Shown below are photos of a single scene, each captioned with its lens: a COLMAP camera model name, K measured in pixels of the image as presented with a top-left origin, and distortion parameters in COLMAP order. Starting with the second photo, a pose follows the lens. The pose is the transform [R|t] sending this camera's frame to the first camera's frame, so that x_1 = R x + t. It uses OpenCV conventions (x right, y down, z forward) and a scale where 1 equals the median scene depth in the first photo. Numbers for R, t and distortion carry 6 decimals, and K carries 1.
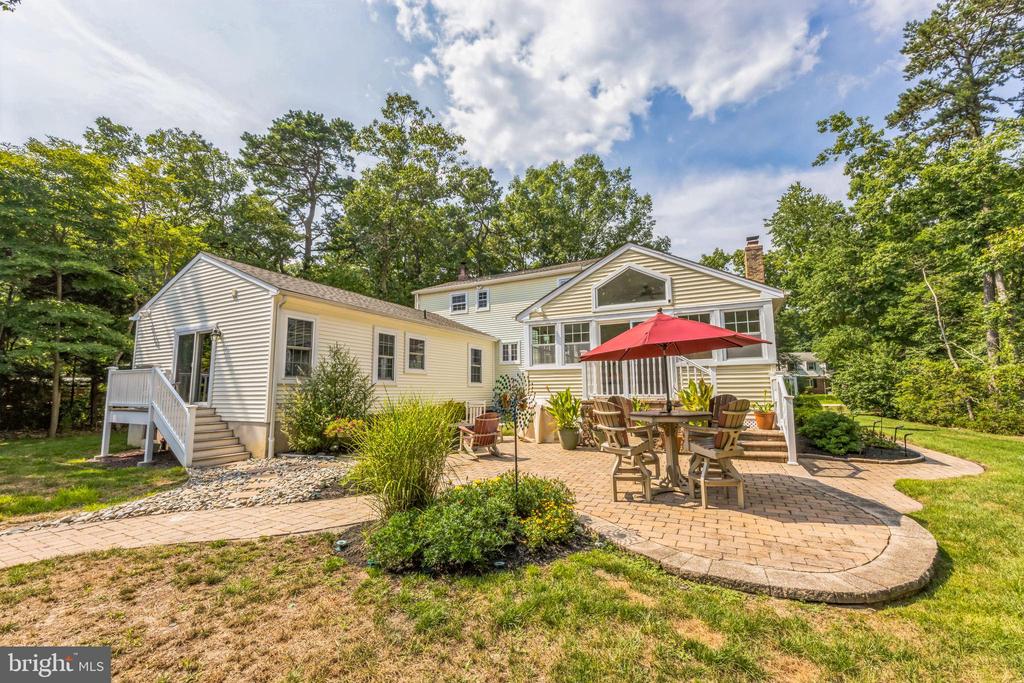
lens RADIAL K [[402.9, 0, 515.4], [0, 402.9, 340.2], [0, 0, 1]] dist [0.016385, 0.000109]
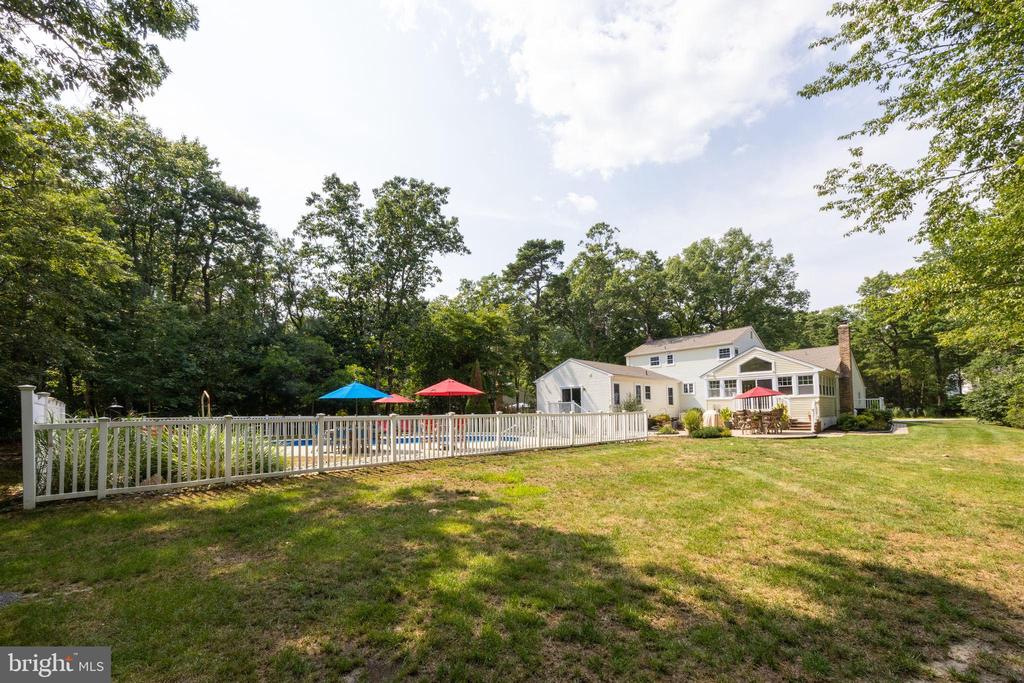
lens RADIAL K [[438.3, 0, 475.1], [0, 438.3, 393.4], [0, 0, 1]] dist [0.002641, 0.000506]
pose [[0.933226, -0.023867, -0.358495, -0.309214], [0.053490, 0.995901, 0.072941, -0.219075], [0.355285, -0.087246, 0.930678, -1.843597]]
